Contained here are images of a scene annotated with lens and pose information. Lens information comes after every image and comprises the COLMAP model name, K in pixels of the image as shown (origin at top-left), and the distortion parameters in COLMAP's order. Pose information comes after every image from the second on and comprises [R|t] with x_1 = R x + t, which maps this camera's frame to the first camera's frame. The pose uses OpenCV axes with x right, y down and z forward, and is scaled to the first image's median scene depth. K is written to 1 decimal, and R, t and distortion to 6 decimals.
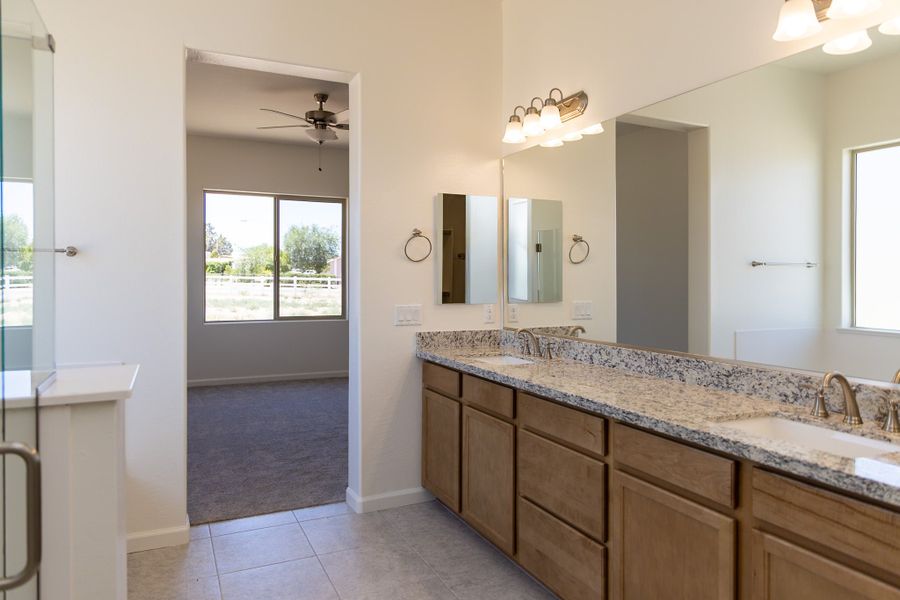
lens RADIAL K [[614.6, 0, 478.7], [0, 614.6, 291.7], [0, 0, 1]] dist [0.016002, -0.002595]
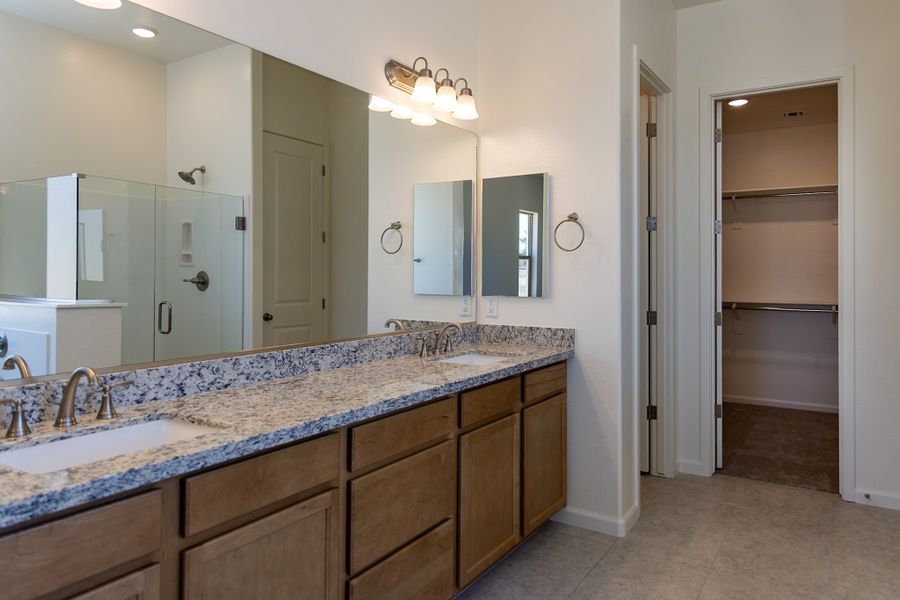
lens RADIAL K [[614.6, 0, 466.9], [0, 614.6, 265.3], [0, 0, 1]] dist [0.016002, -0.002595]
pose [[-0.510678, -0.000237, 0.859772, -0.521629], [0.008118, 0.999954, 0.005098, -0.019301], [-0.859734, 0.009583, -0.510653, 1.091116]]
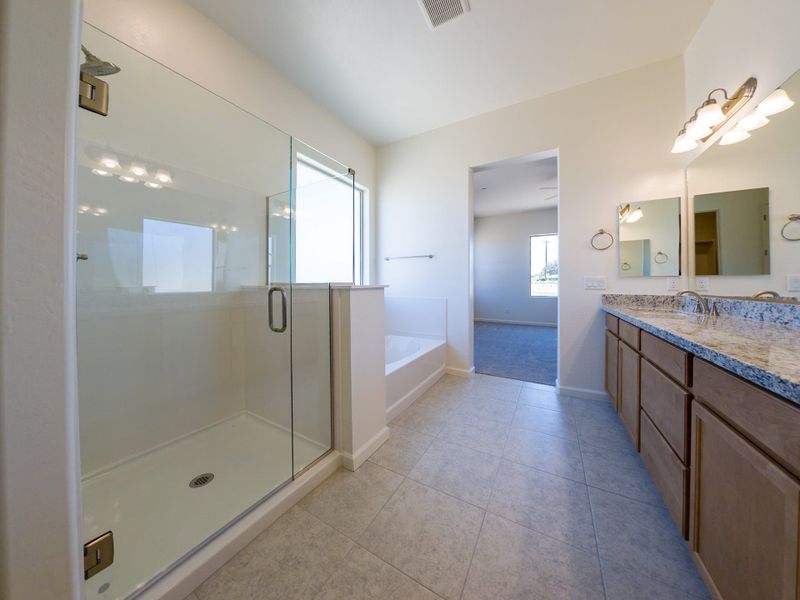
lens RADIAL K [[264.2, 0, 399.0], [0, 264.2, 286.2], [0, 0, 1]] dist [-0.011311, -0.000248]
pose [[0.539224, 0.000903, -0.842162, 0.225559], [-0.015641, 0.999838, -0.008942, 0.071619], [0.842017, 0.017994, 0.539151, 0.224612]]
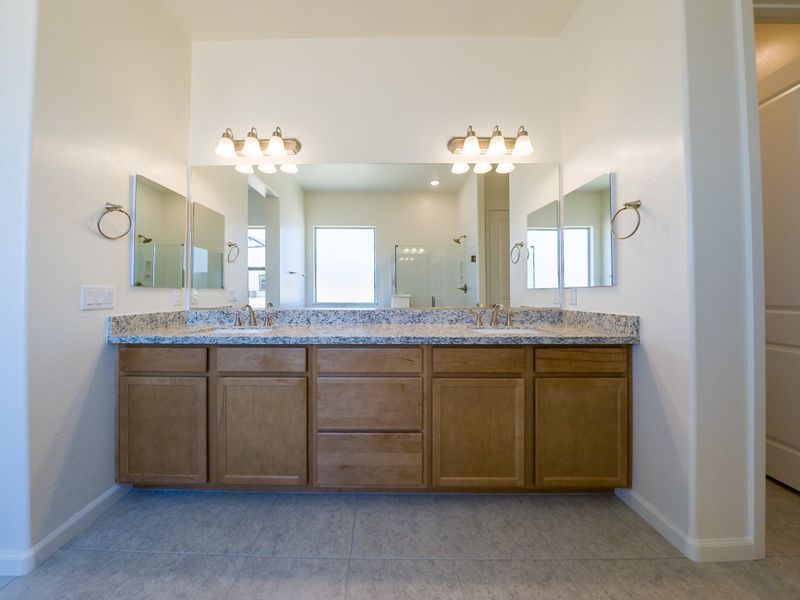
lens RADIAL K [[264.2, 0, 378.6], [0, 264.2, 290.7], [0, 0, 1]] dist [-0.011311, -0.000248]
pose [[0.469554, 0.000053, 0.882904, -0.302929], [0.023953, 0.999631, -0.012799, 0.050488], [-0.882579, 0.027158, 0.469380, 0.562149]]
